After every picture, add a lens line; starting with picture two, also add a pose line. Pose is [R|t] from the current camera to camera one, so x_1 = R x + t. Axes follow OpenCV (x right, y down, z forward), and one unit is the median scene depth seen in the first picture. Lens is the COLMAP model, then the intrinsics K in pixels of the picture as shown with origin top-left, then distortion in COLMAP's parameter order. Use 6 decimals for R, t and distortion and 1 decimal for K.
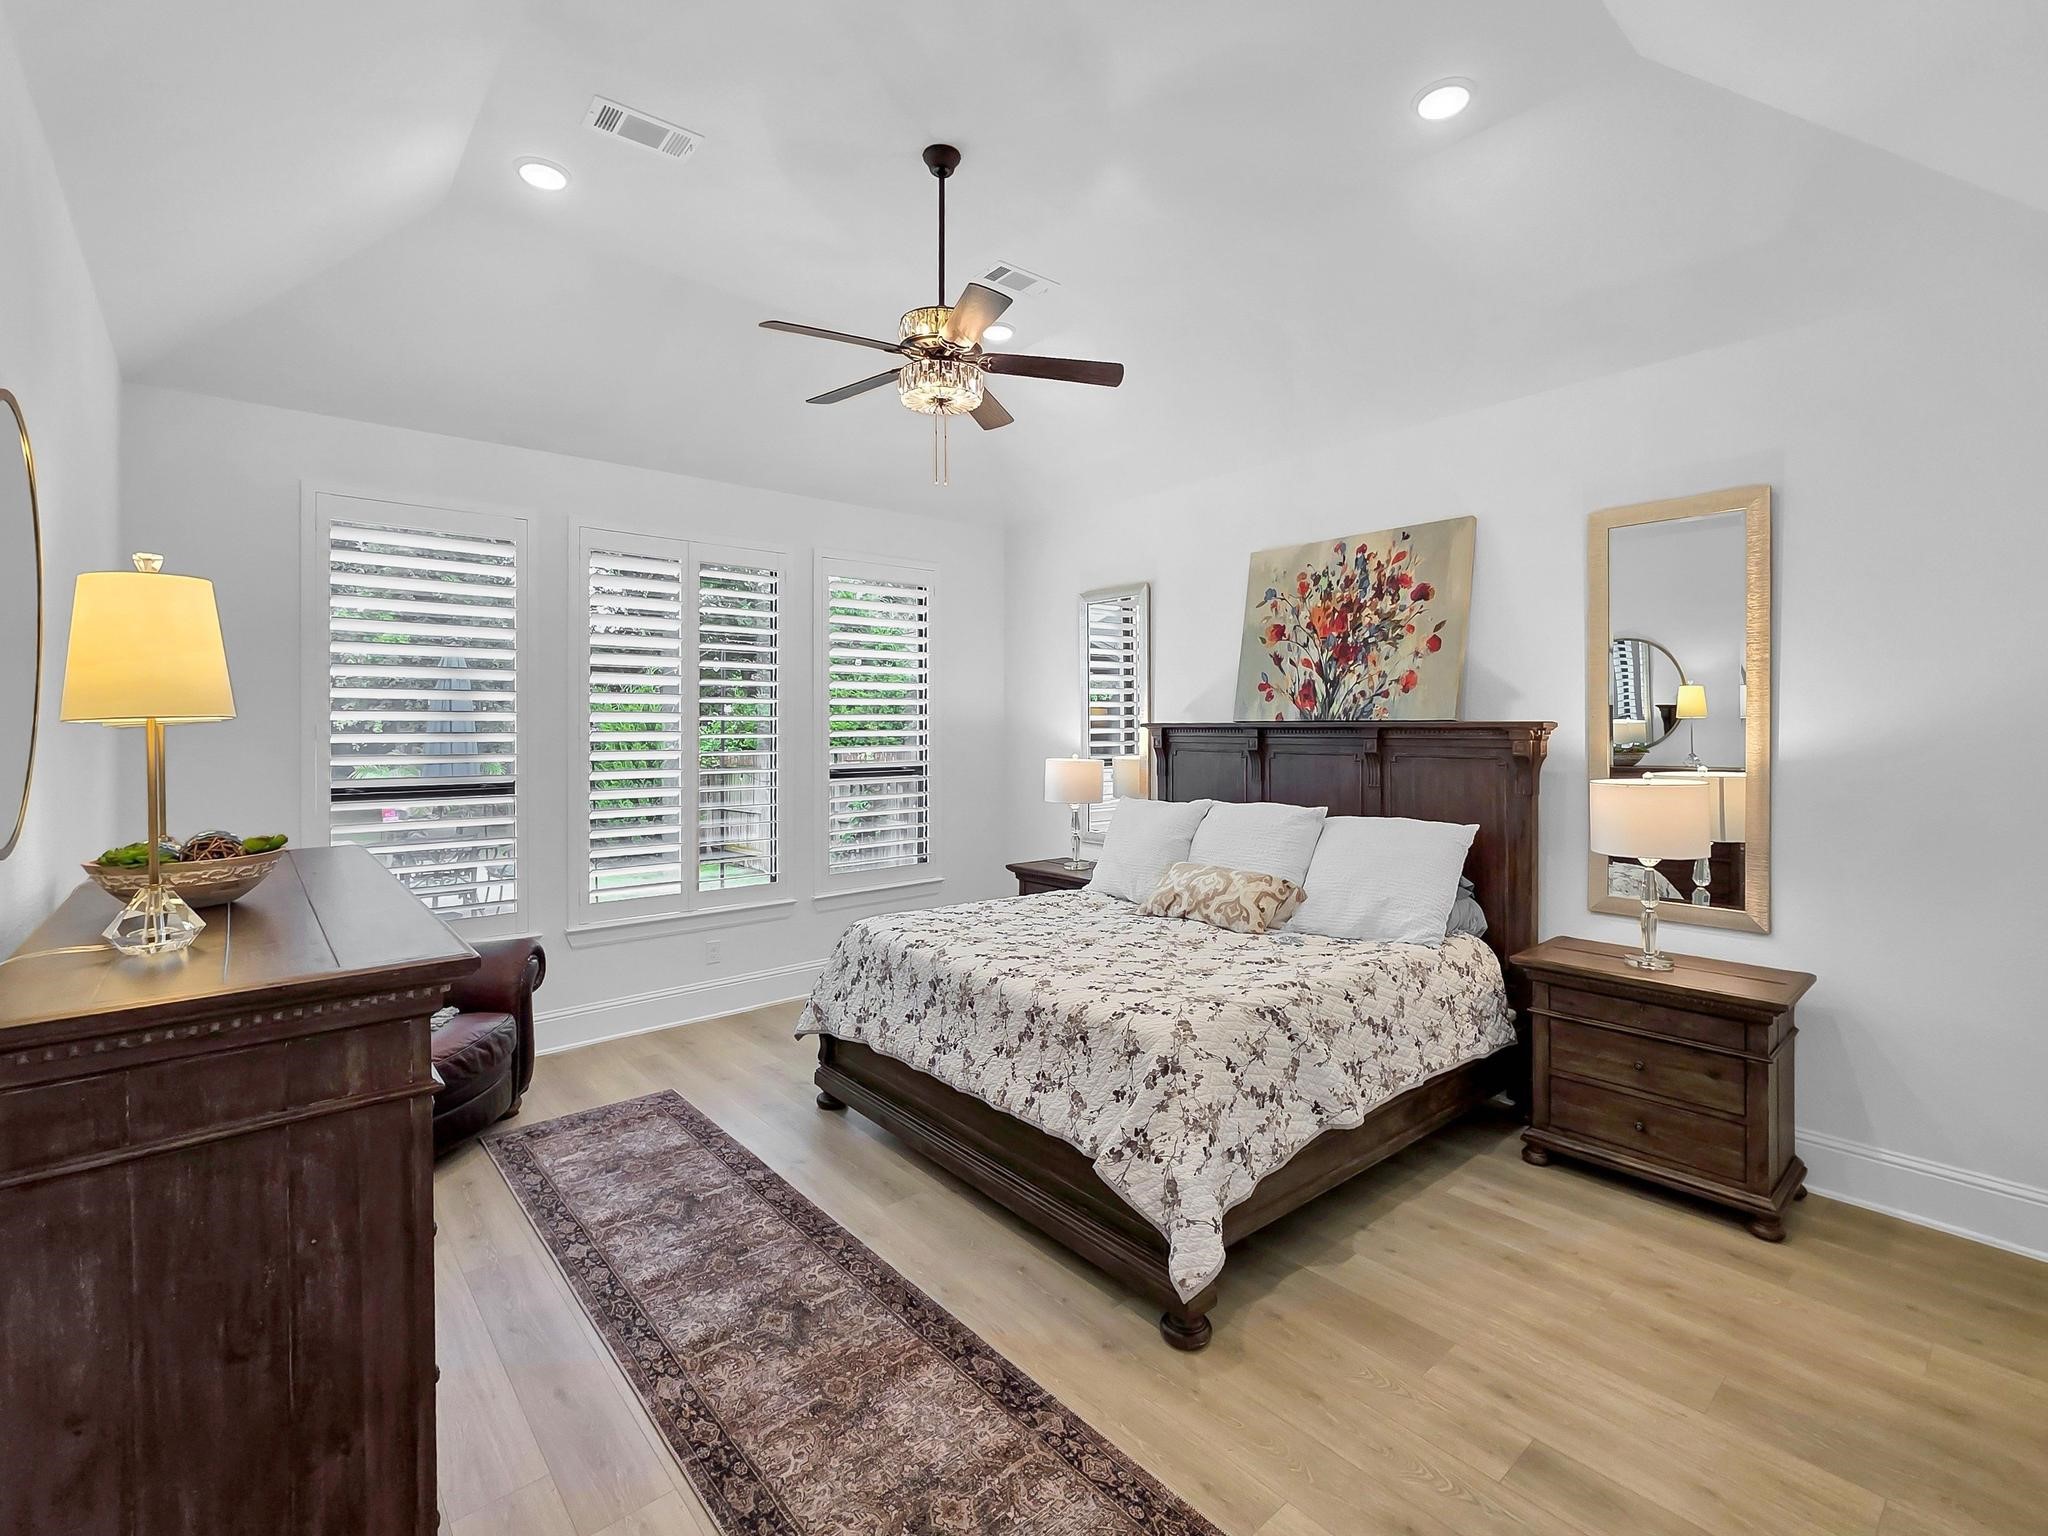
lens RADIAL K [[825.6, 0, 1024.0], [0, 825.6, 768.0], [0, 0, 1]] dist [0.000742, -0.000155]
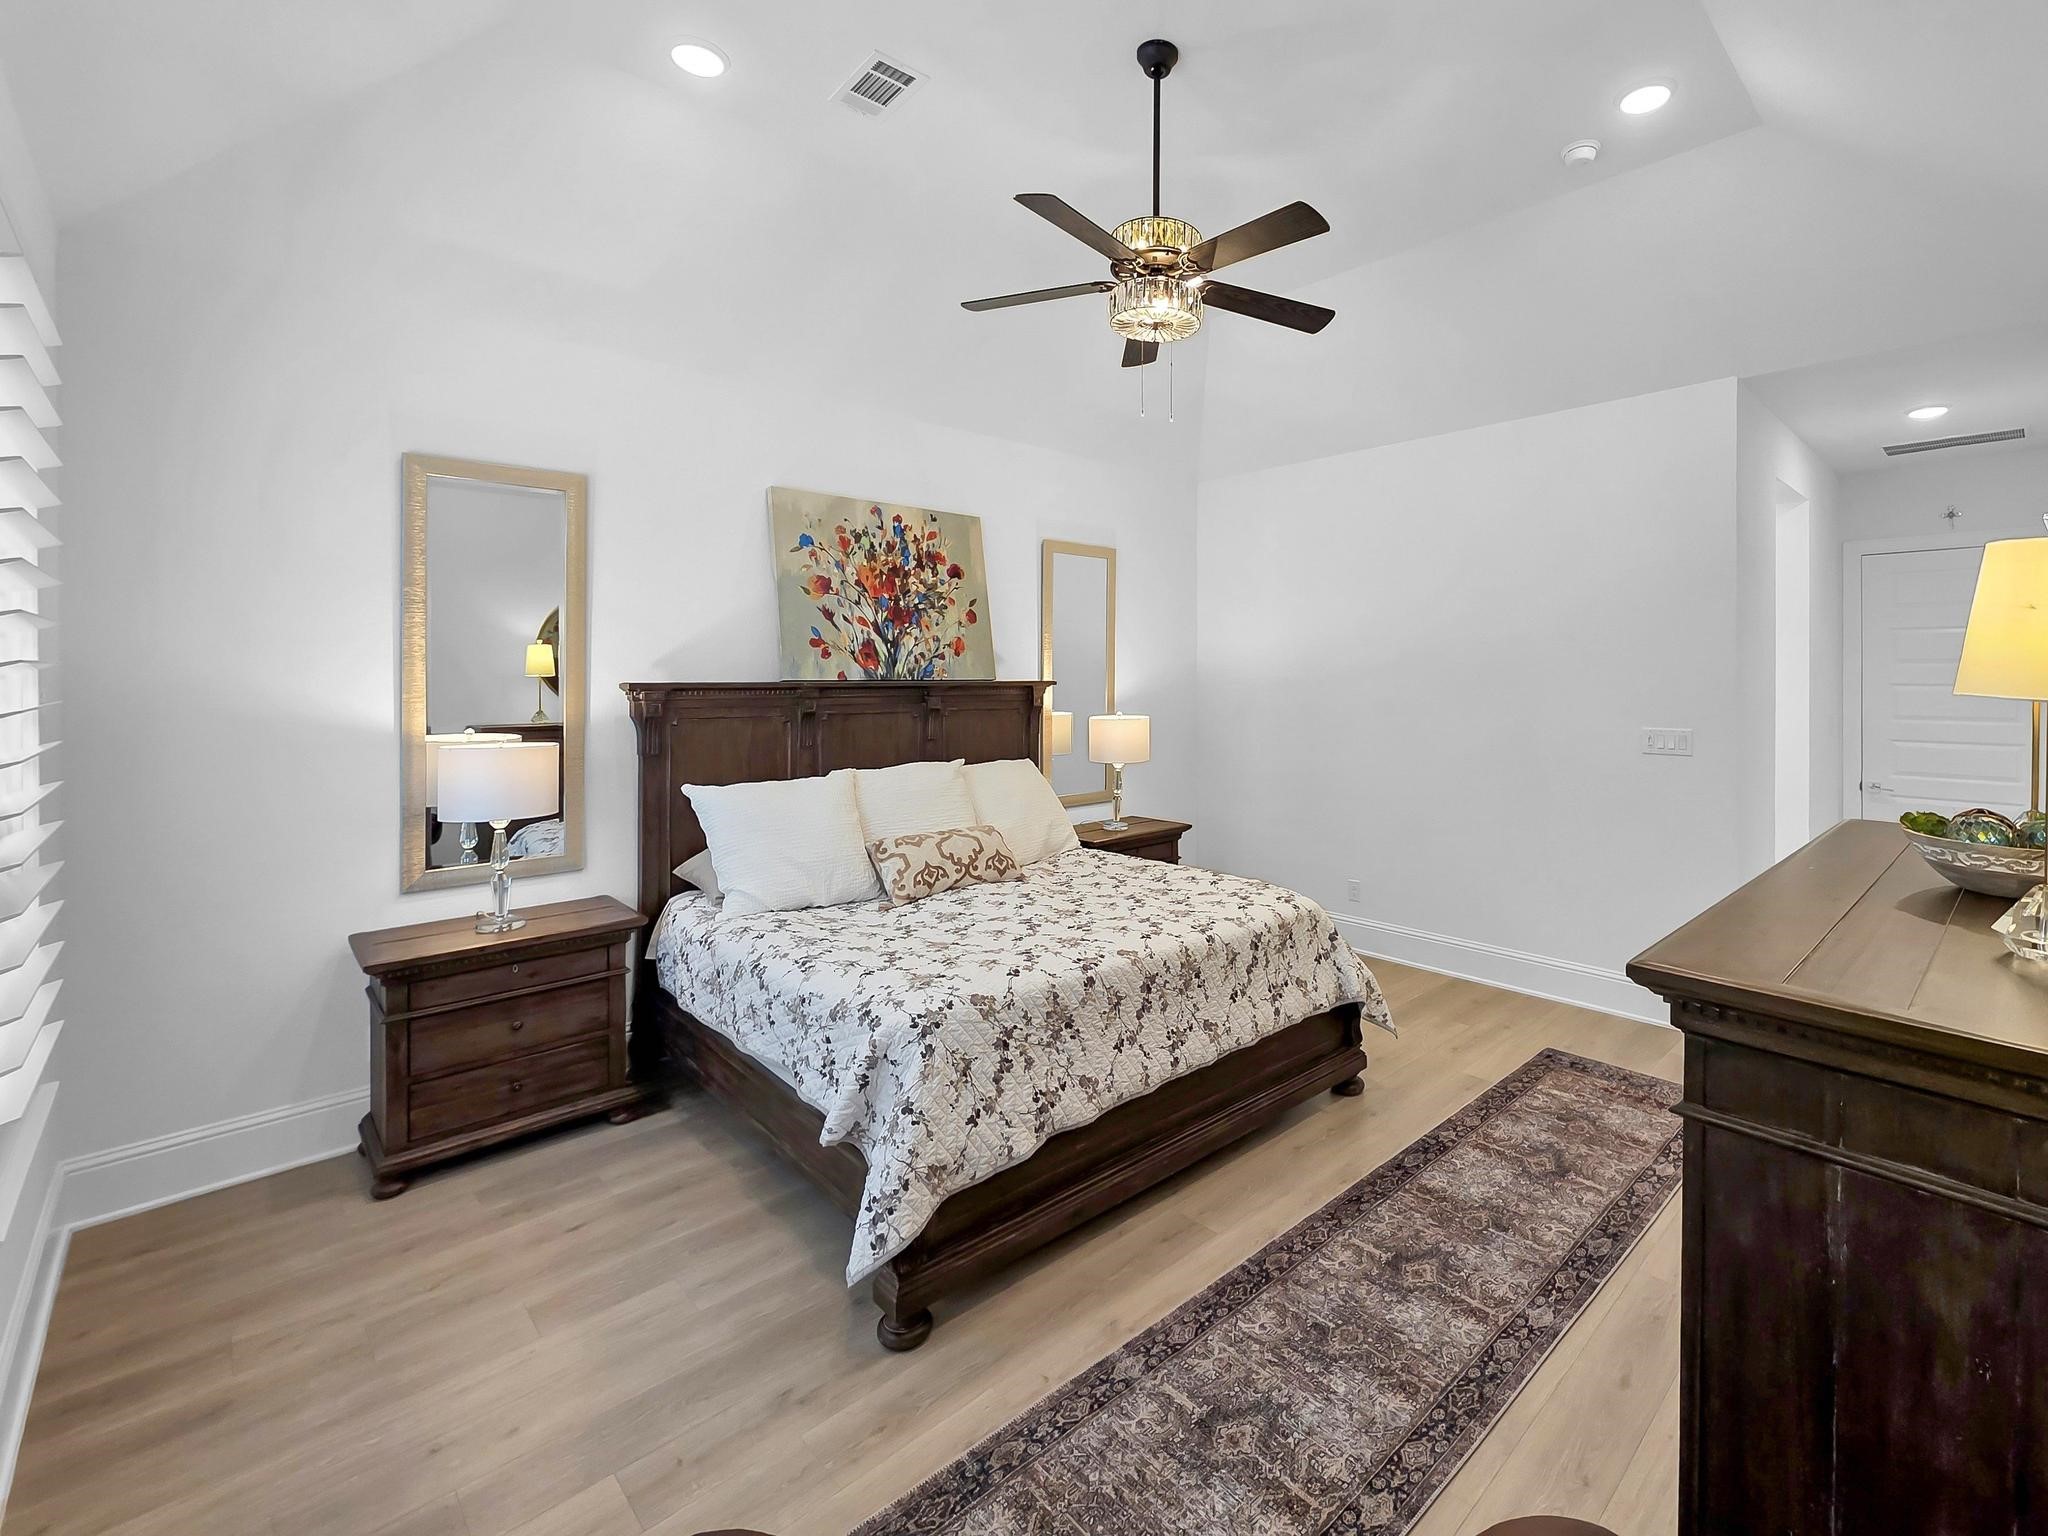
lens RADIAL K [[932.7, 0, 1026.3], [0, 932.7, 740.1], [0, 0, 1]] dist [0.000418, 0.000488]
pose [[0.046320, -0.074293, 0.996160, -0.826624], [0.045049, 0.996371, 0.072214, -0.060945], [-0.997910, 0.041531, 0.049498, 0.805741]]
